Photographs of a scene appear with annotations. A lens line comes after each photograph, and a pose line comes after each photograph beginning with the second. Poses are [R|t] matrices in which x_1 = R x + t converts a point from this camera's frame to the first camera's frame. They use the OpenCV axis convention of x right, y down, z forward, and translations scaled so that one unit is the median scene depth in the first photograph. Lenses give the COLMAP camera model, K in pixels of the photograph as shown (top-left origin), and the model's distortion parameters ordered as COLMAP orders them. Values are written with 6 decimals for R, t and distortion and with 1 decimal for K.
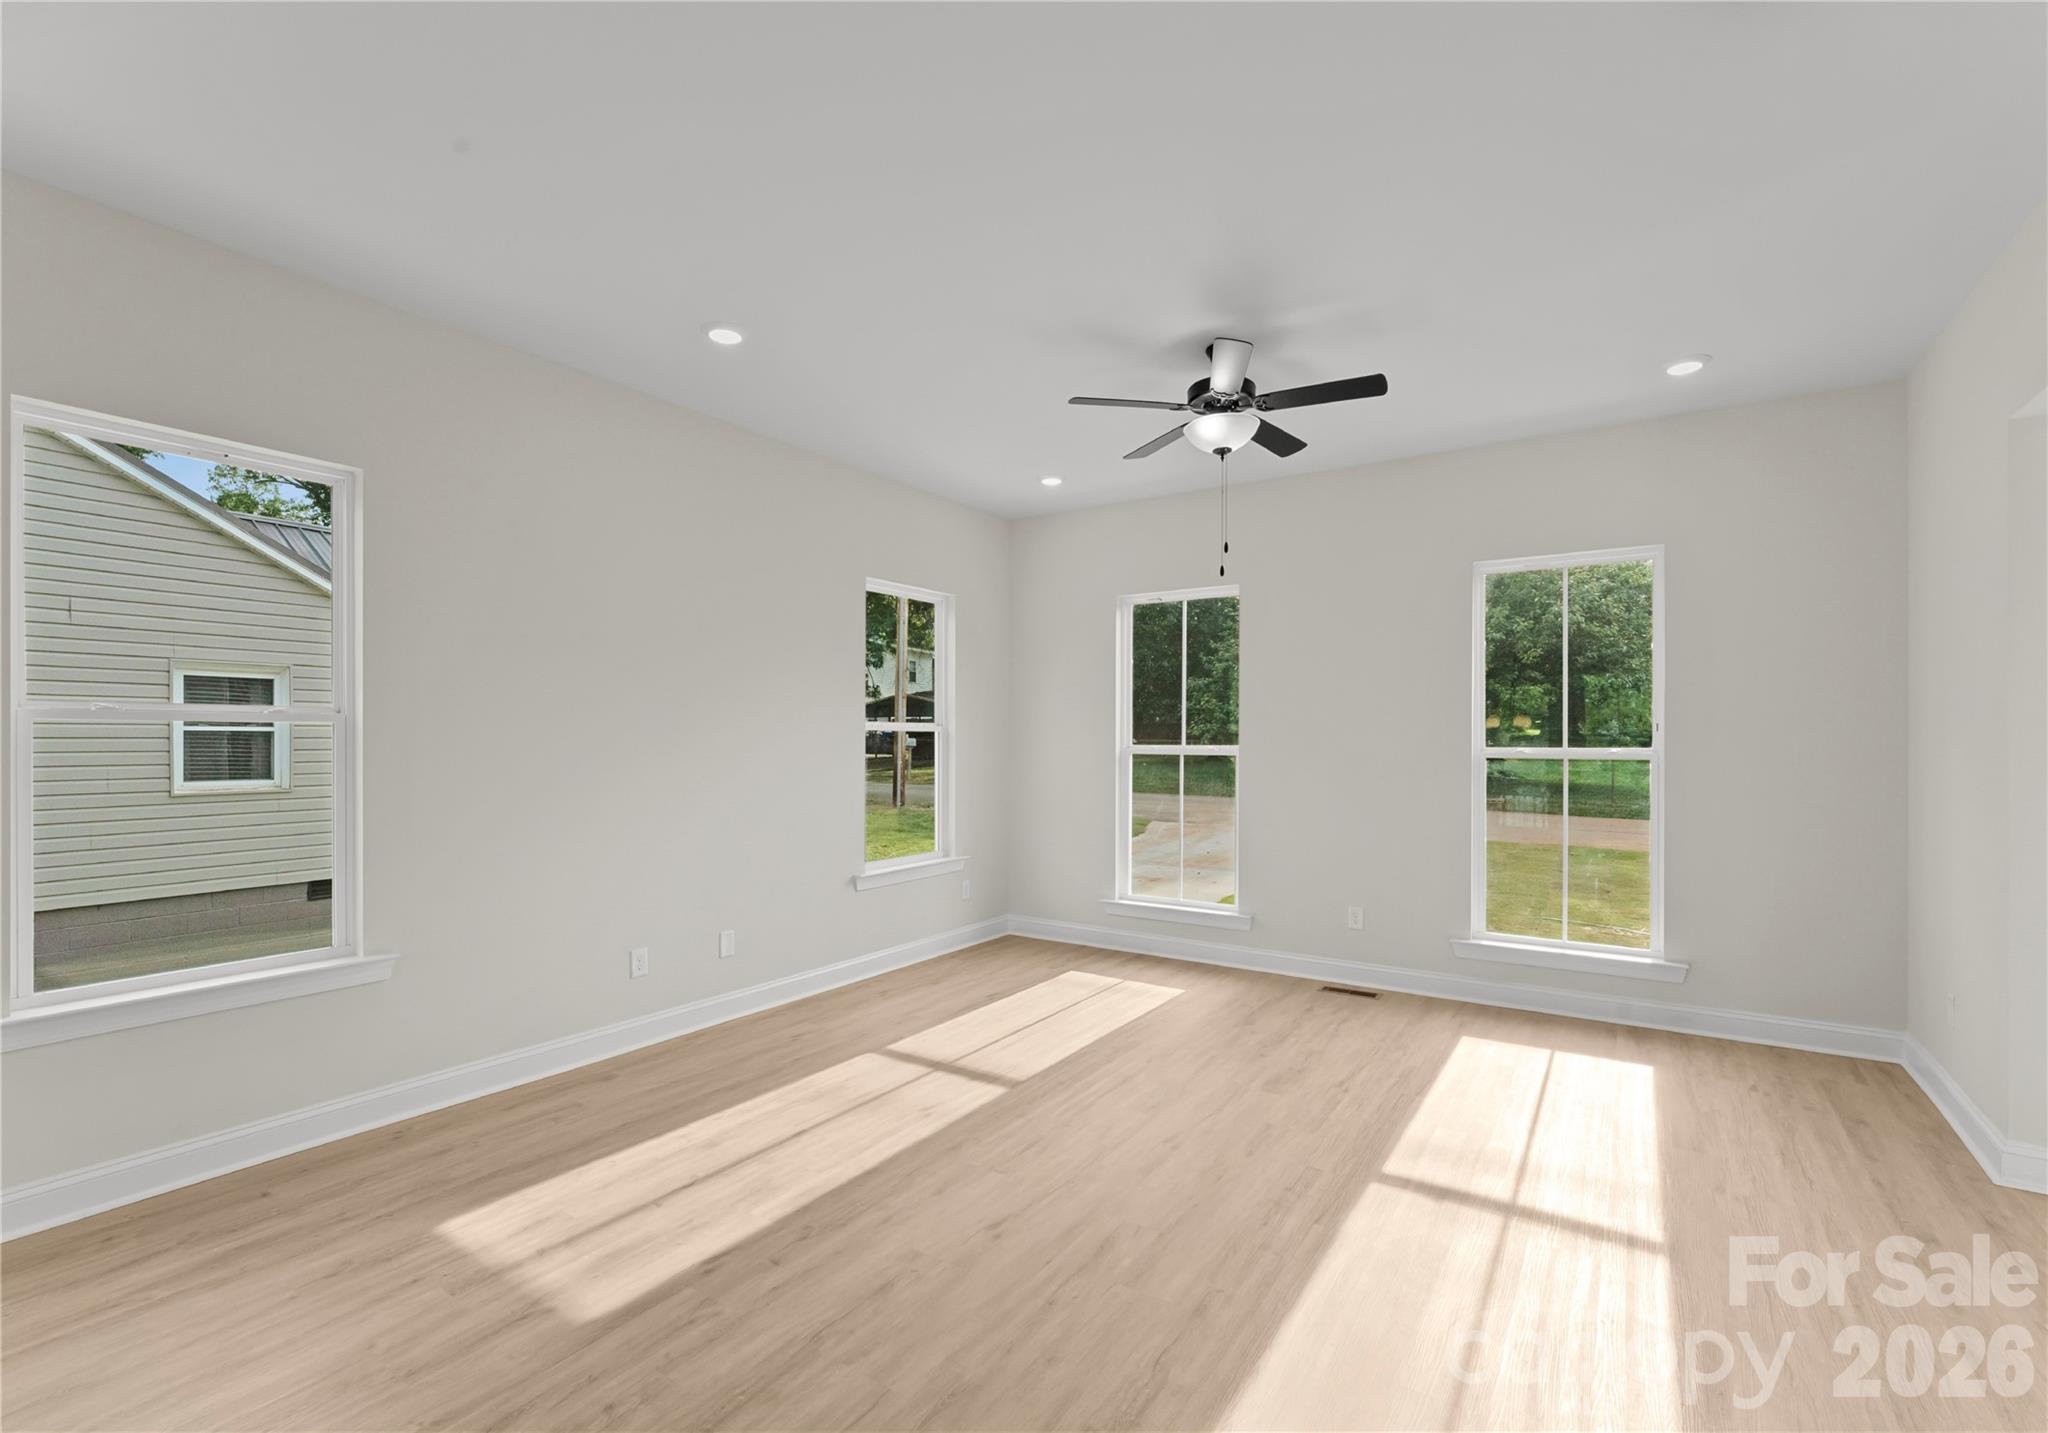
lens RADIAL K [[881.0, 0, 1050.5], [0, 881.0, 742.4], [0, 0, 1]] dist [-0.006801, 0.001830]
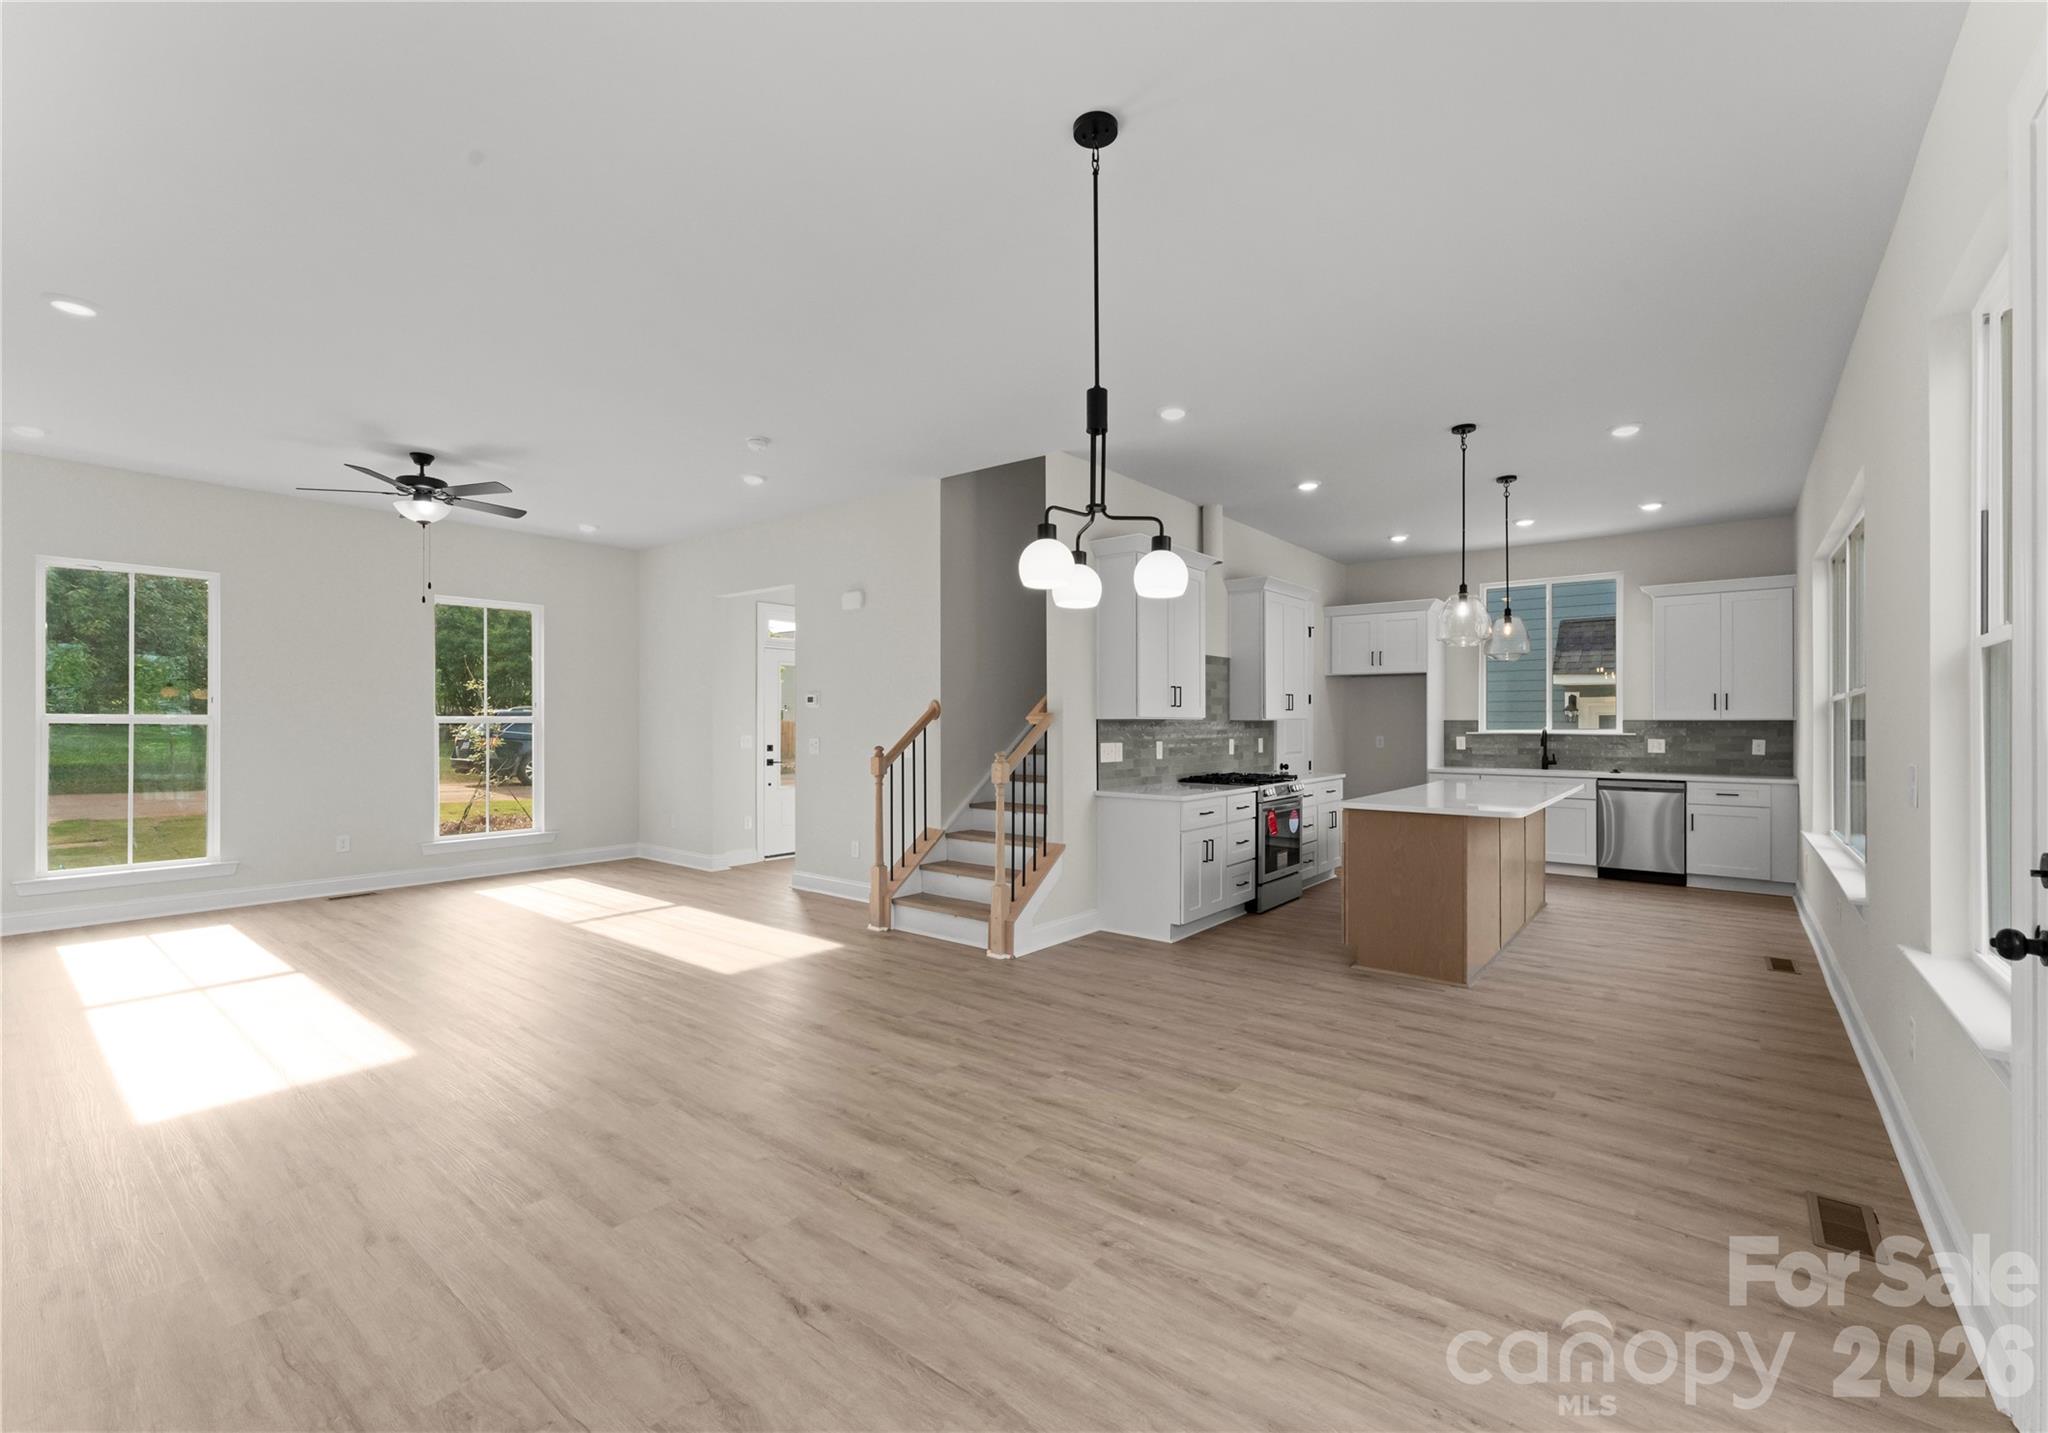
lens RADIAL K [[881.0, 0, 1031.1], [0, 881.0, 714.3], [0, 0, 1]] dist [-0.006801, 0.001830]
pose [[0.083014, 0.005507, 0.996533, -1.134988], [-0.000412, 0.999985, -0.005492, 0.014478], [-0.996548, 0.000045, 0.083015, -0.175180]]
